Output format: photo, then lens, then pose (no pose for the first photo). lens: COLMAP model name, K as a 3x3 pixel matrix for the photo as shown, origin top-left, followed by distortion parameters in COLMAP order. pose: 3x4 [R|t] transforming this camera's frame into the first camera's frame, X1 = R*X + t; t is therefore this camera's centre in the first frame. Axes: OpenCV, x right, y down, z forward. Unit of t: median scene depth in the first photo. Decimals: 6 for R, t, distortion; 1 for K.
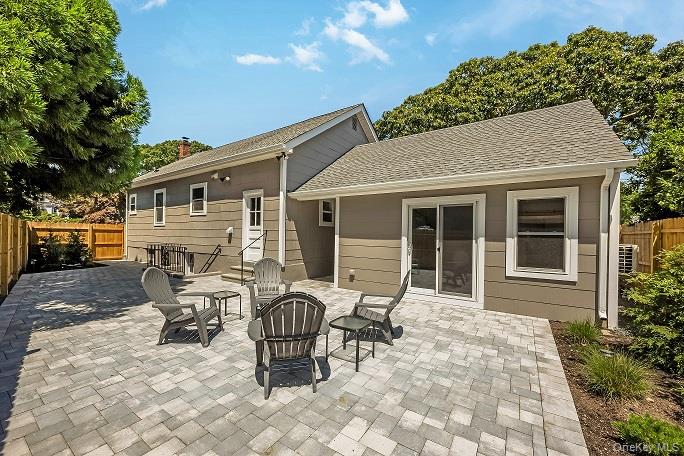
lens RADIAL K [[271.7, 0, 336.6], [0, 271.7, 229.3], [0, 0, 1]] dist [-0.004536, -0.000095]
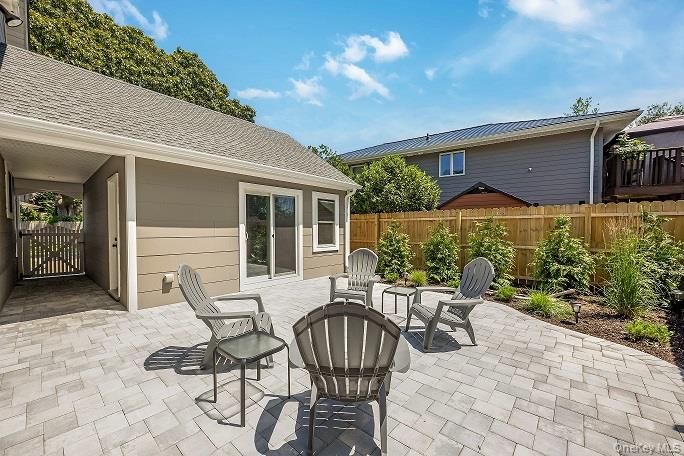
lens RADIAL K [[271.7, 0, 339.5], [0, 271.7, 233.0], [0, 0, 1]] dist [-0.004536, -0.000095]
pose [[0.129327, -0.027486, 0.991221, -0.711757], [-0.017948, 0.999387, 0.030054, 0.027645], [-0.991440, -0.021677, 0.128754, 0.660850]]
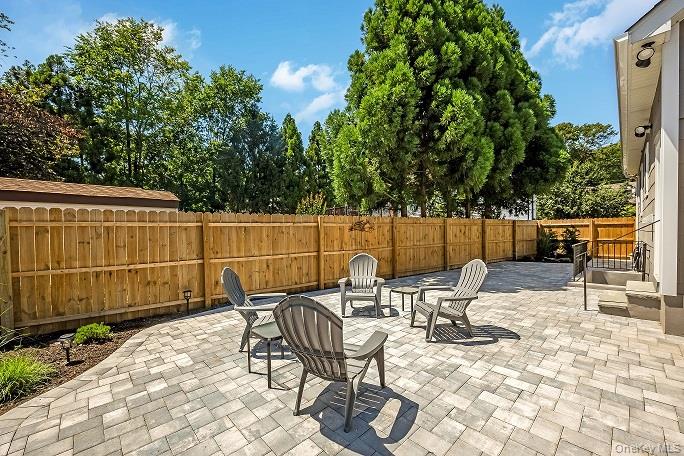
lens RADIAL K [[271.7, 0, 337.2], [0, 271.7, 233.3], [0, 0, 1]] dist [-0.004536, -0.000095]
pose [[-0.221400, -0.007773, -0.975152, 0.497164], [0.034160, 0.999293, -0.015721, 0.036036], [0.974585, -0.036792, -0.220977, 0.812791]]
